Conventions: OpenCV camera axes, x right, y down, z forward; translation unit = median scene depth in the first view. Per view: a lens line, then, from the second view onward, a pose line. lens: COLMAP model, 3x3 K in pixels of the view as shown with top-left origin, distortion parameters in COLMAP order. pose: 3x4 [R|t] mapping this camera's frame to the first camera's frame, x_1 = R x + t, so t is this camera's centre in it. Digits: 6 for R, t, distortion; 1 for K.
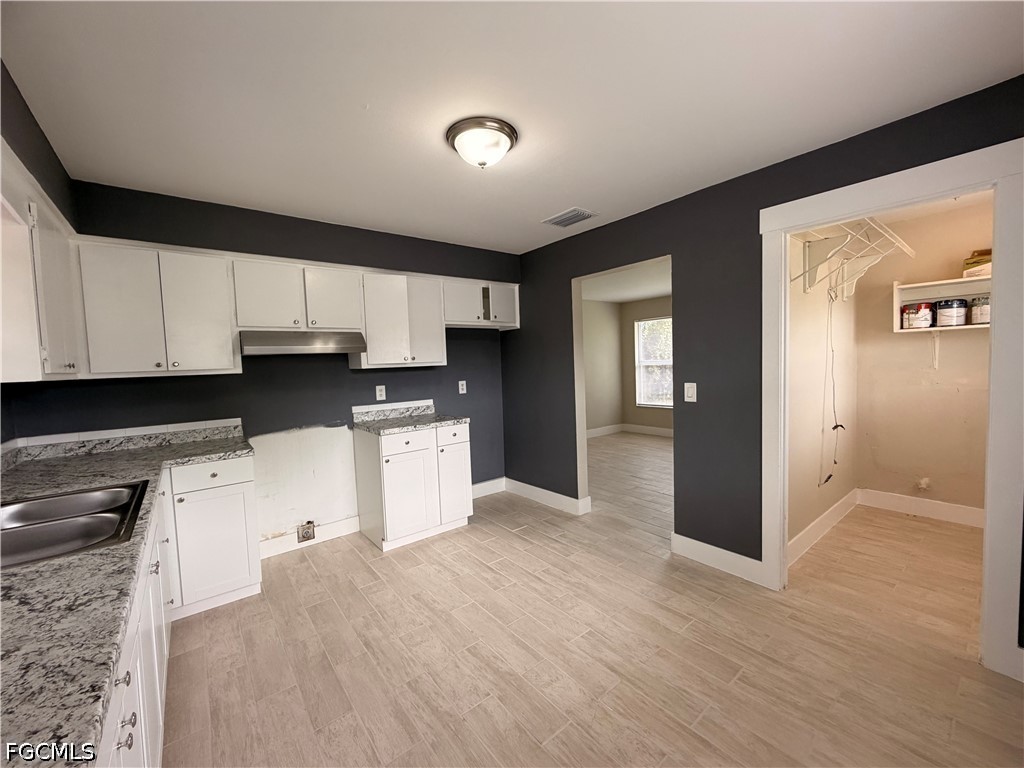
lens RADIAL K [[410.7, 0, 513.4], [0, 410.7, 384.4], [0, 0, 1]] dist [-0.000369, 0.000941]
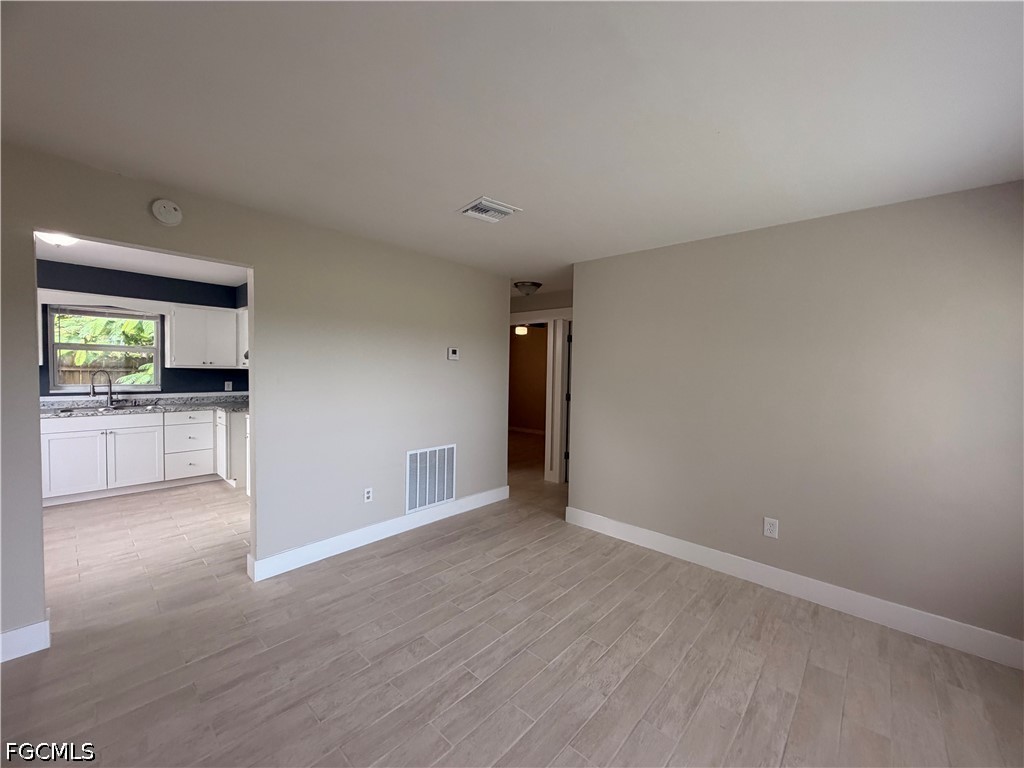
lens RADIAL K [[410.7, 0, 509.0], [0, 410.7, 383.7], [0, 0, 1]] dist [-0.000369, 0.000941]
pose [[0.145316, 0.064349, -0.987290, 1.266005], [-0.080752, 0.995325, 0.052987, -0.146436], [0.986084, 0.072025, 0.149833, 1.766259]]
